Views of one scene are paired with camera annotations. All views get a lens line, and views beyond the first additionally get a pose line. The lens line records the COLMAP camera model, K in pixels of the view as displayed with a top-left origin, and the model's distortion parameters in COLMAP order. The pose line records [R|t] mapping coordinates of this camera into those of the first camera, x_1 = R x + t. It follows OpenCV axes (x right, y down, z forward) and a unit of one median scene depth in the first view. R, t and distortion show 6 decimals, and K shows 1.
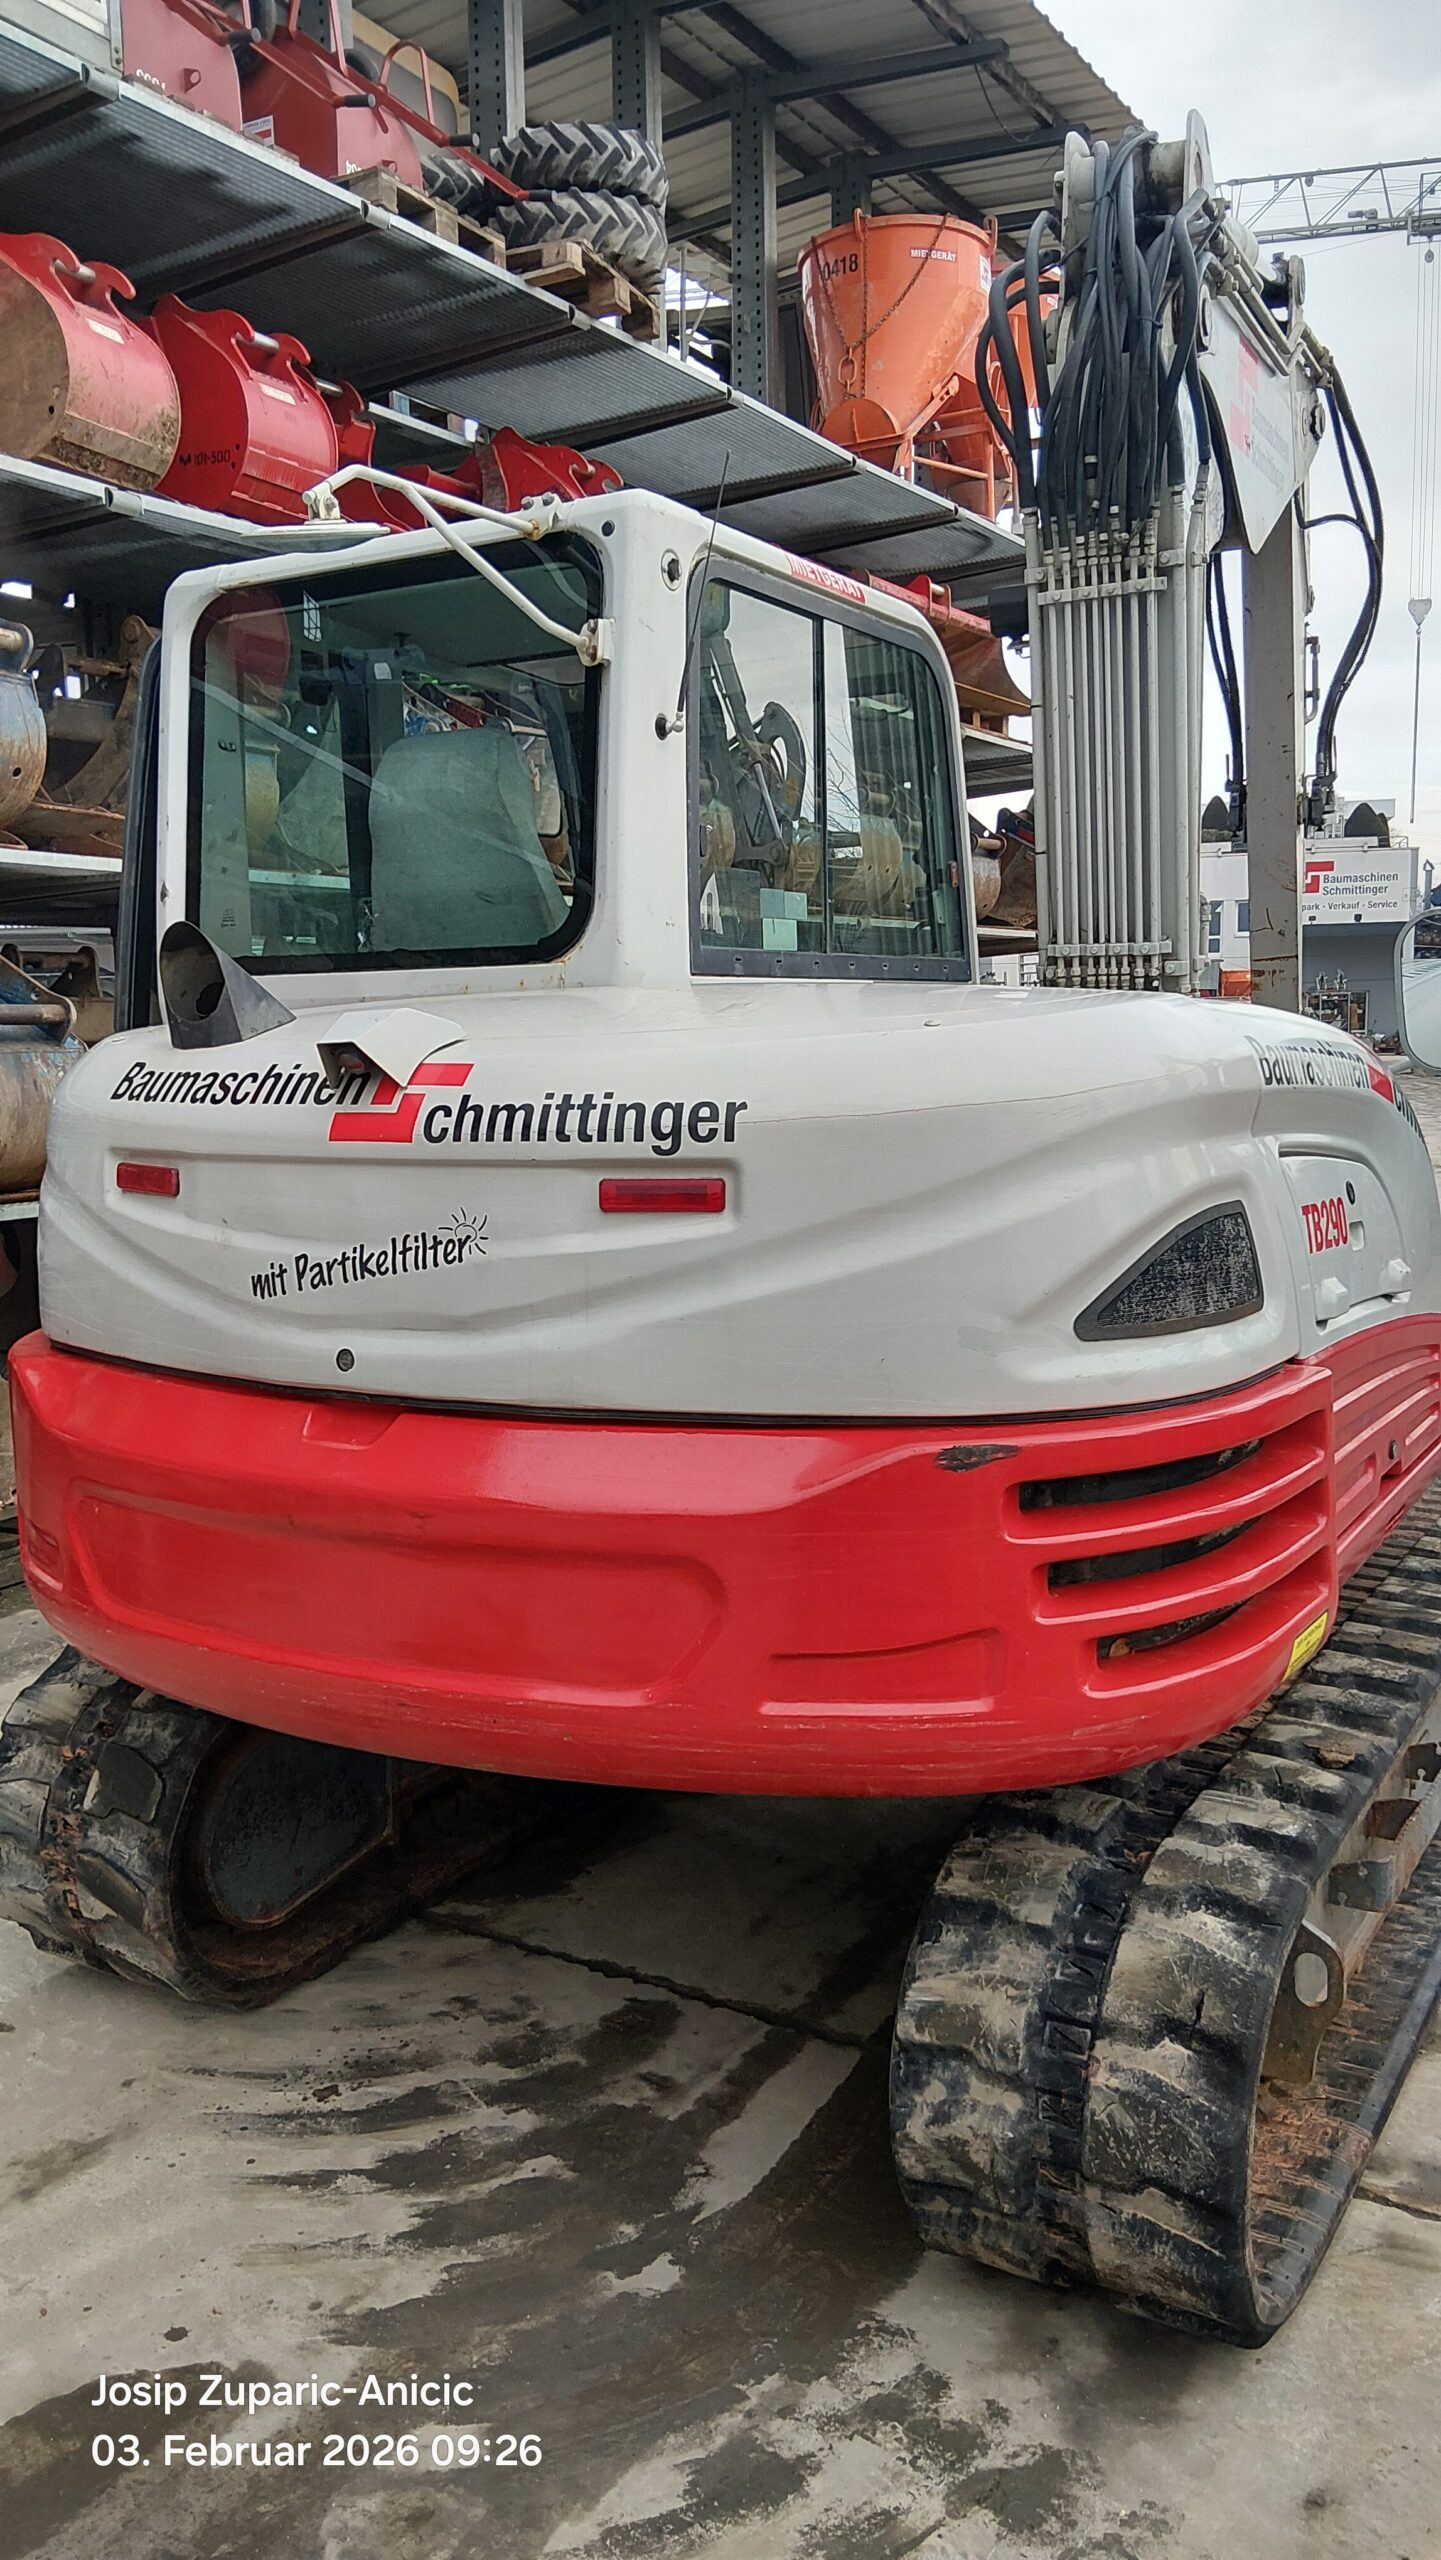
lens RADIAL K [[1959.5, 0, 720.5], [0, 1959.5, 1280.0], [0, 0, 1]] dist [0.010760, 0.004431]
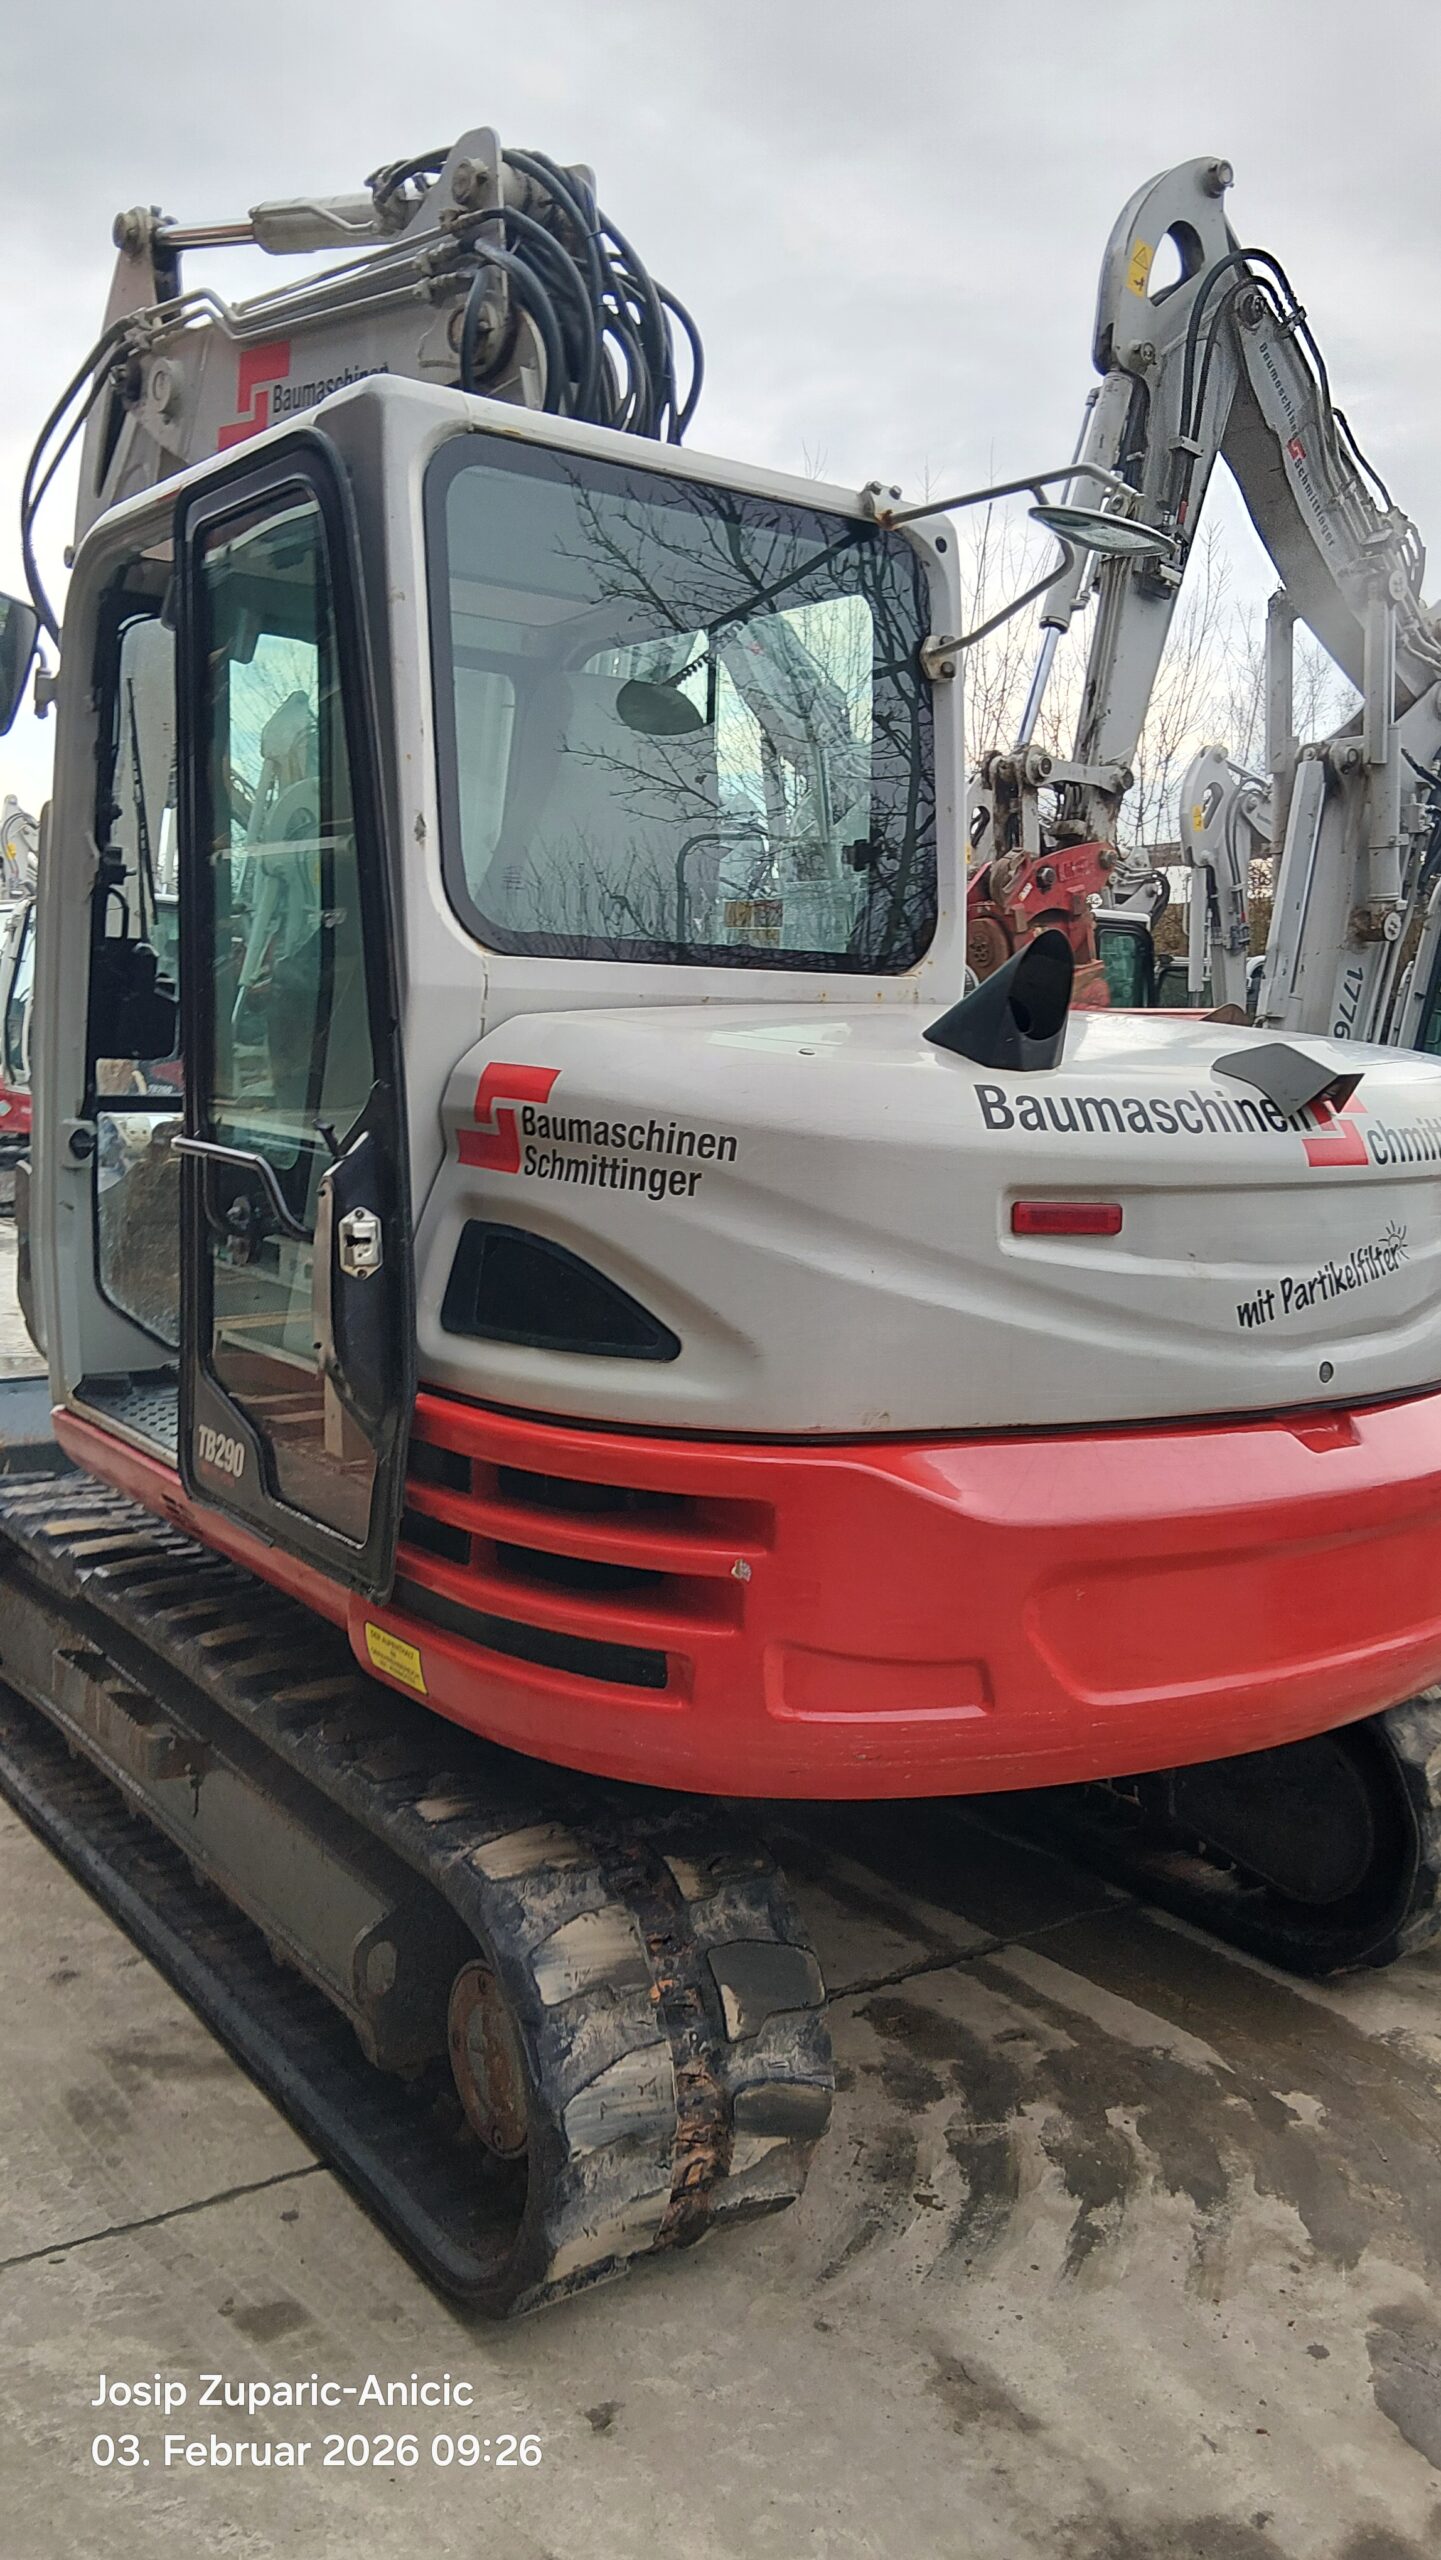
lens RADIAL K [[1963.8, 0, 720.5], [0, 1963.8, 1280.0], [0, 0, 1]] dist [0.002152, -0.003414]
pose [[0.391541, -0.082770, 0.916430, -1.123480], [0.076121, 0.995446, 0.057384, -0.082804], [-0.917007, 0.047292, 0.396059, 0.754503]]
